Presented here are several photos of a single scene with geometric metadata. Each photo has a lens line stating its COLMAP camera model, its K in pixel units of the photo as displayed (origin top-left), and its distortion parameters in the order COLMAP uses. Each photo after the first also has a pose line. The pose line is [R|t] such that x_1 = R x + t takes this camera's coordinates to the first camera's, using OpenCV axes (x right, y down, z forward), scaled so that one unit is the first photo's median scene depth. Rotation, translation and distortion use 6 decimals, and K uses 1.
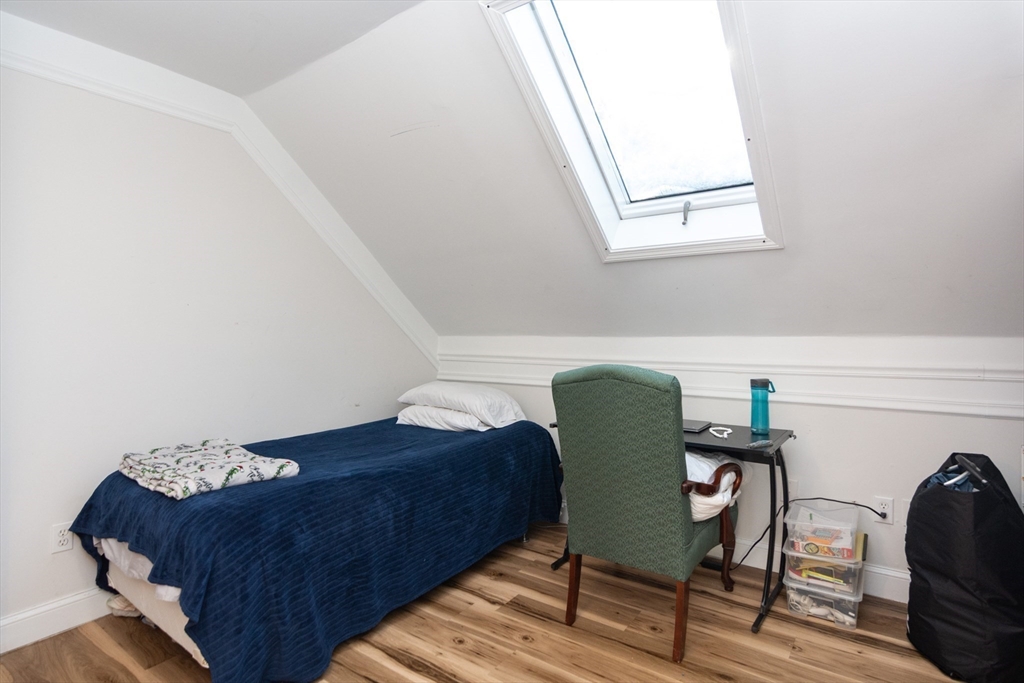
lens RADIAL K [[502.0, 0, 502.8], [0, 502.0, 332.5], [0, 0, 1]] dist [-0.001861, -0.000424]
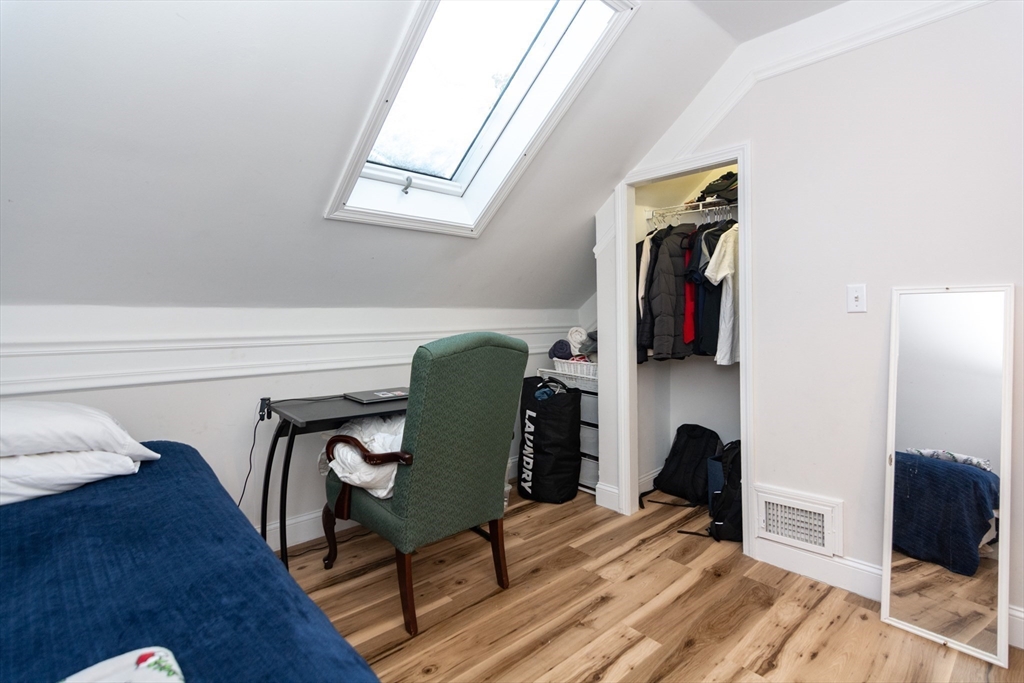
lens RADIAL K [[493.6, 0, 510.7], [0, 493.6, 309.8], [0, 0, 1]] dist [0.000365, 0.000045]
pose [[0.233036, 0.004752, 0.972456, -0.669764], [-0.007239, 0.999969, -0.003152, 0.018162], [-0.972441, -0.006306, 0.233064, 0.640850]]
